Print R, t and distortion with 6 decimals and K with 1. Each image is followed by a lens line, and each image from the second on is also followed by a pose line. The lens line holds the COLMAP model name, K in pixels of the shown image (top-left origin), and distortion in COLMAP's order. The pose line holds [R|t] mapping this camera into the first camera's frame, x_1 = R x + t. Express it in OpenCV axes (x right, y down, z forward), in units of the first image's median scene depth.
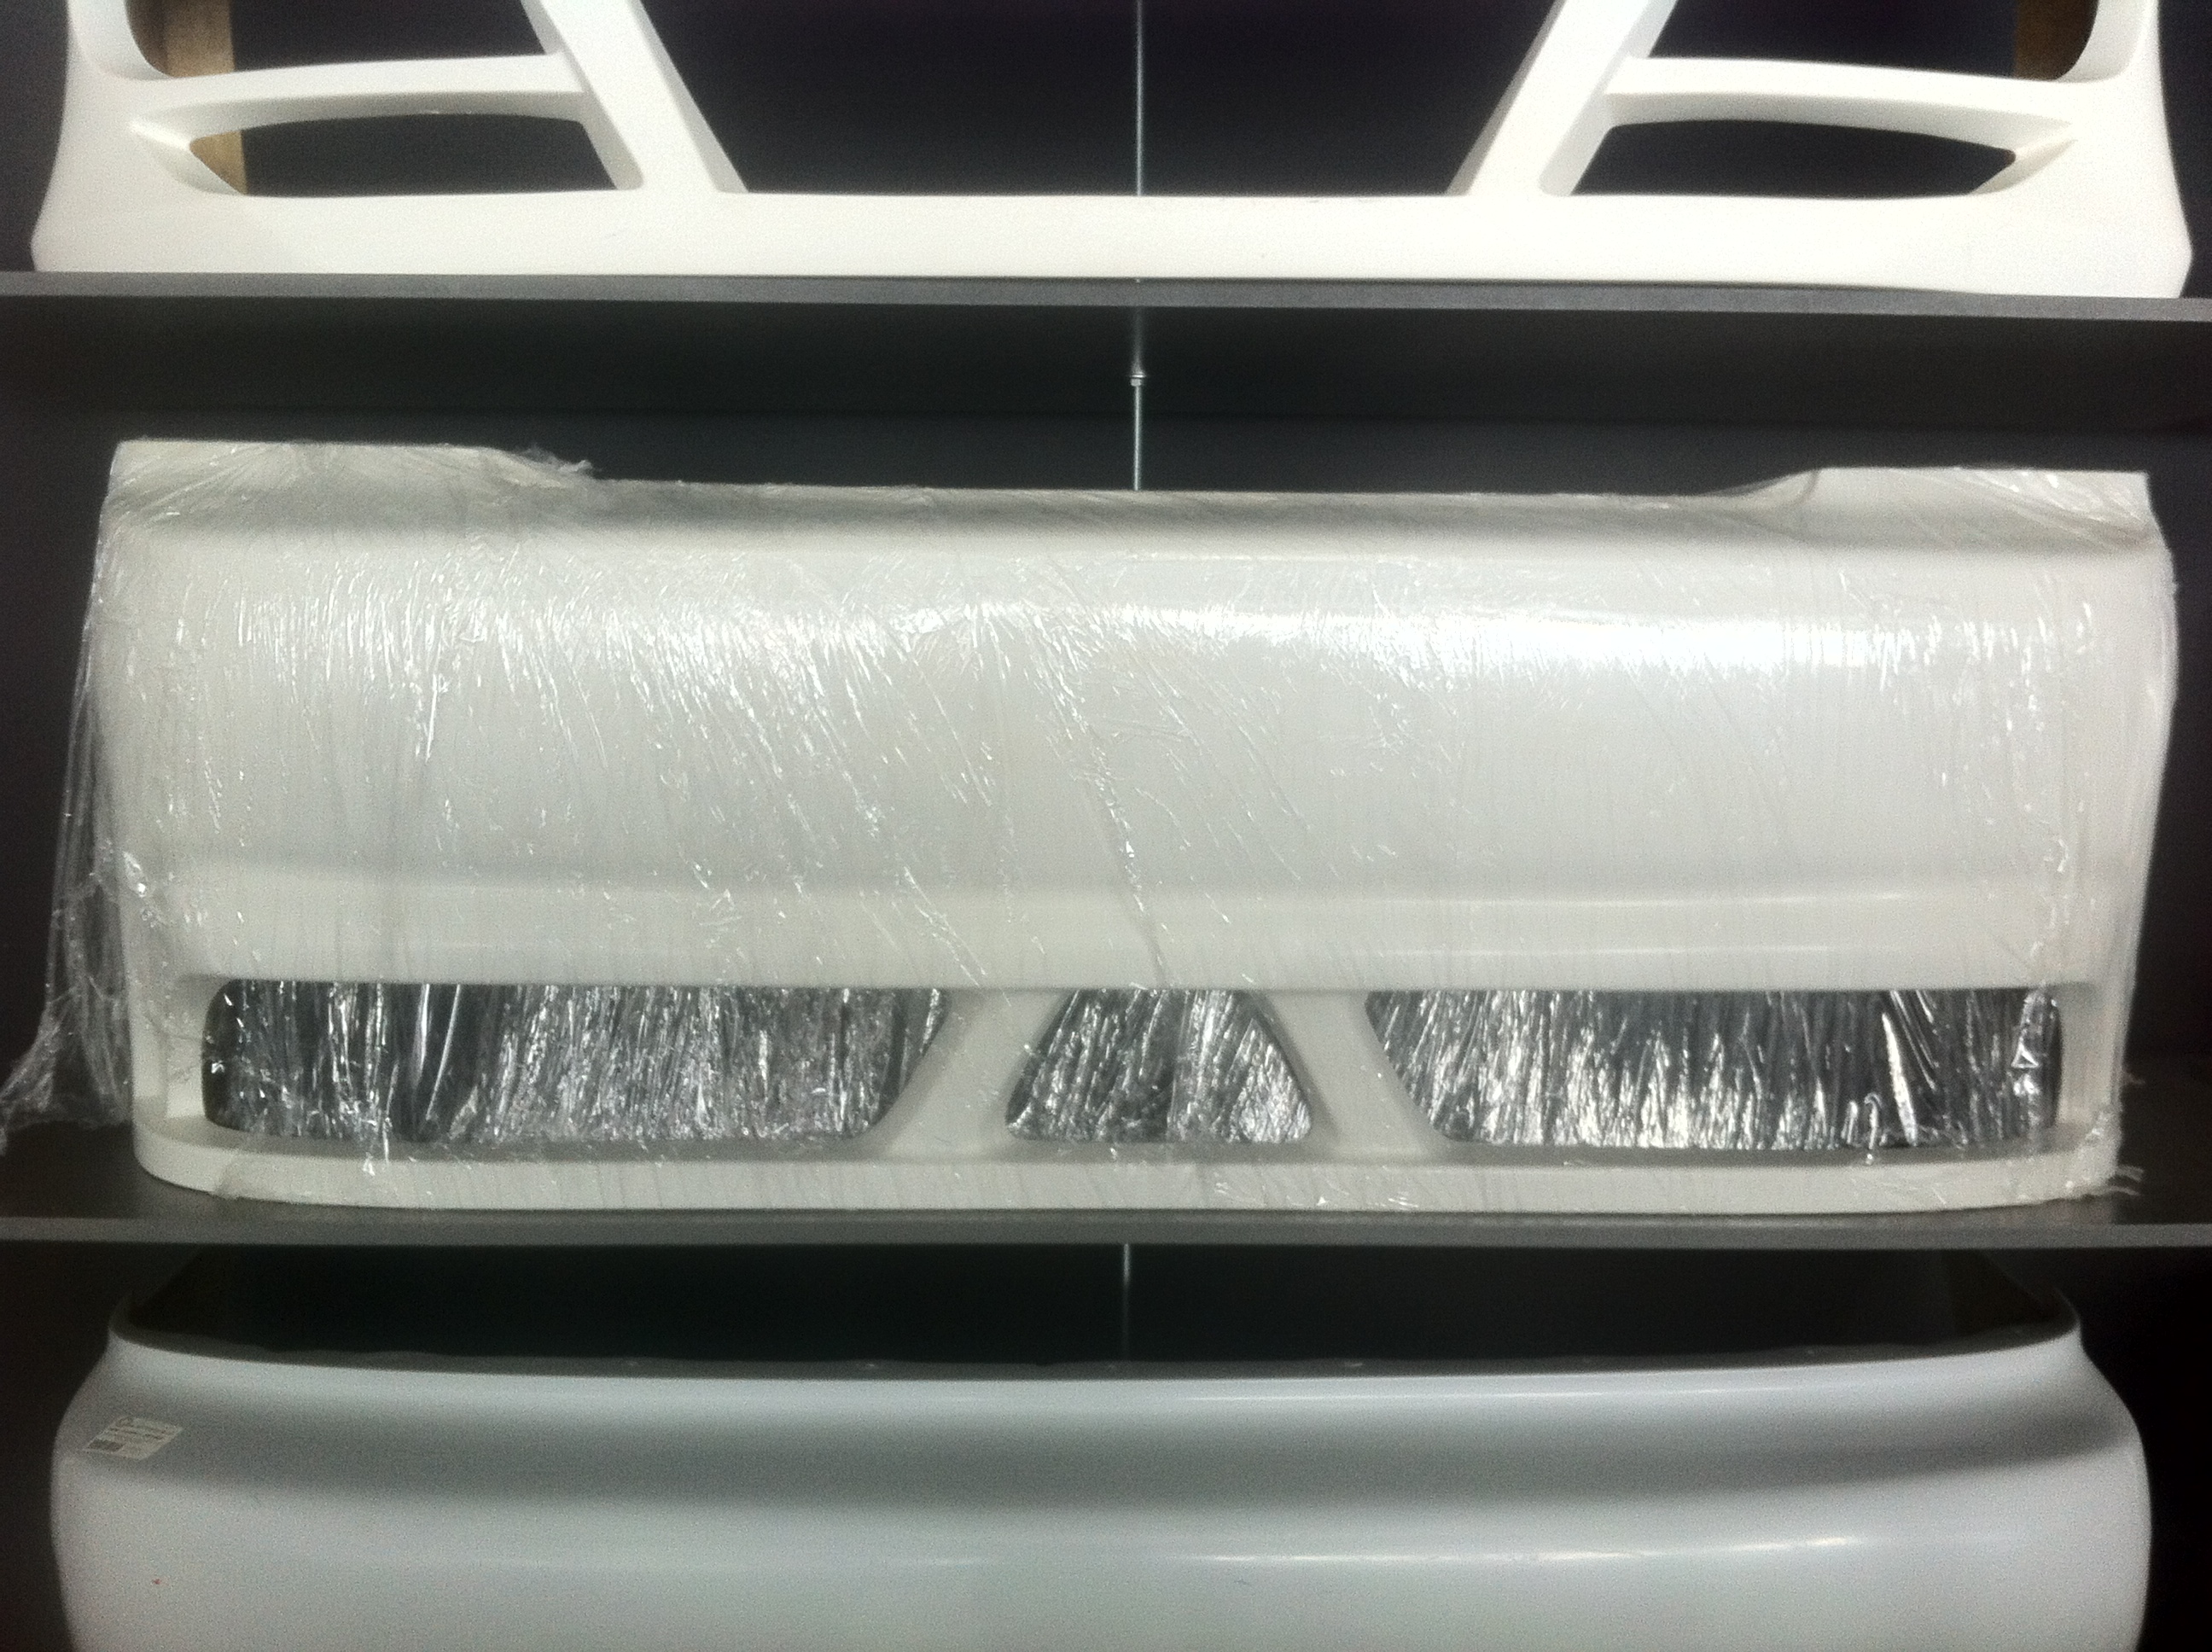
lens RADIAL K [[2260.3, 0, 1097.4], [0, 2260.3, 809.8], [0, 0, 1]] dist [-0.060404, 0.000000]
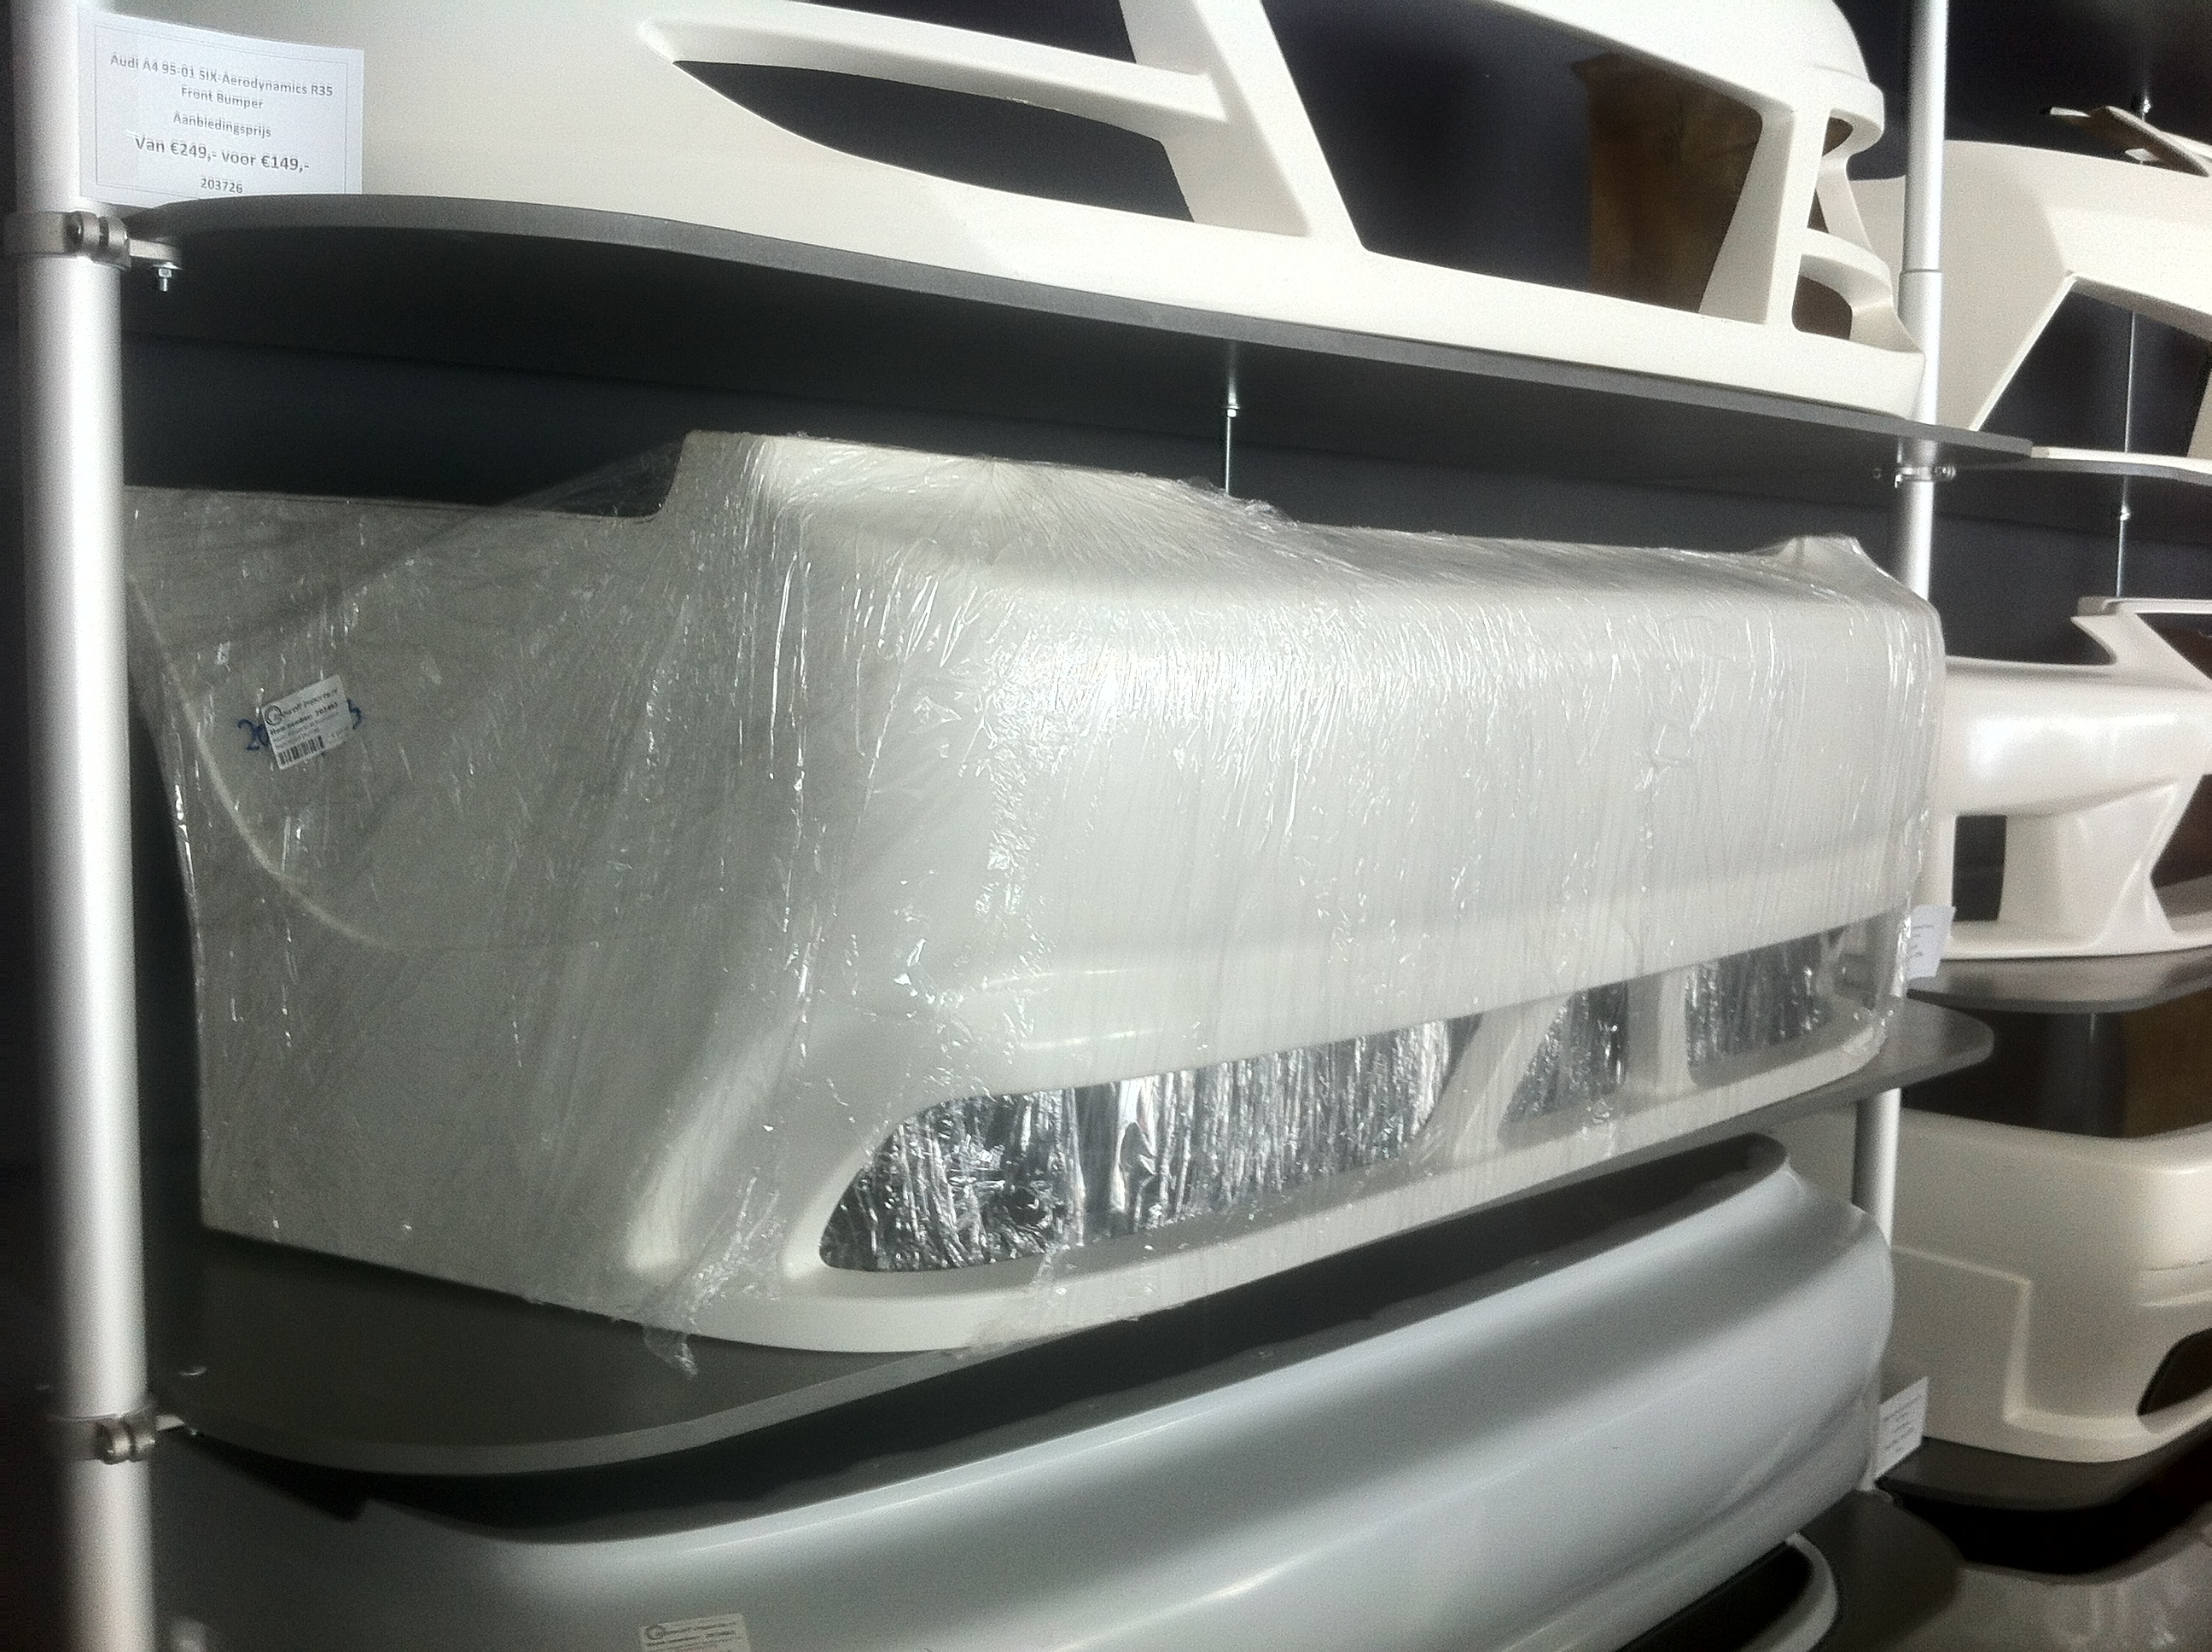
lens RADIAL K [[2260.3, 0, 1104.4], [0, 2260.3, 819.0], [0, 0, 1]] dist [-0.060404, 0.000000]
pose [[0.727668, -0.060209, 0.683282, -0.951208], [0.029733, 0.997973, 0.056274, -0.072128], [-0.685284, -0.020633, 0.727983, 0.313141]]
